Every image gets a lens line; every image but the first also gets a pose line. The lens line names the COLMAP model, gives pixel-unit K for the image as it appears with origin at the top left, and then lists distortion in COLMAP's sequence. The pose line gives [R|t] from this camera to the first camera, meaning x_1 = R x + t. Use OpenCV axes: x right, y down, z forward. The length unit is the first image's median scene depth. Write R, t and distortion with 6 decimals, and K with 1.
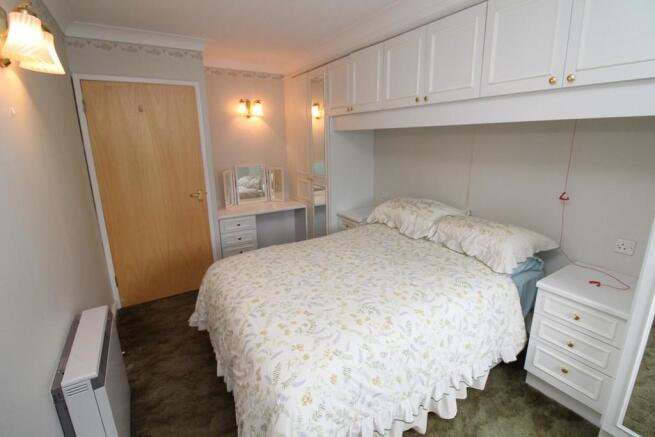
lens RADIAL K [[298.4, 0, 327.5], [0, 298.4, 218.5], [0, 0, 1]] dist [-0.058905, -0.000036]
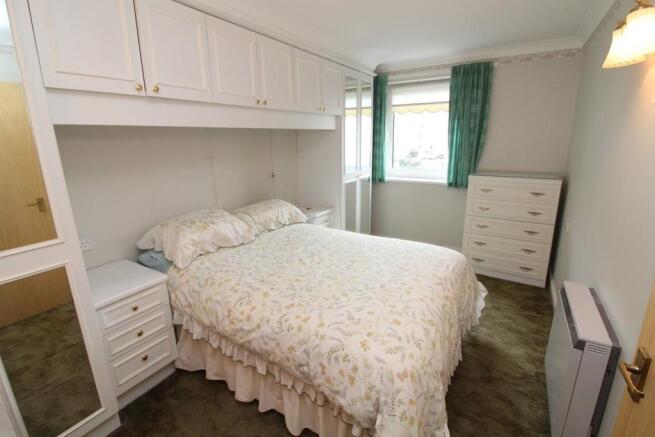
lens RADIAL K [[310.9, 0, 327.5], [0, 310.9, 218.5], [0, 0, 1]] dist [-0.000231, -0.000062]
pose [[-0.483657, -0.188817, 0.854648, -0.775548], [0.264444, 0.899296, 0.348333, -0.320043], [-0.834353, 0.394481, -0.385019, 1.265989]]
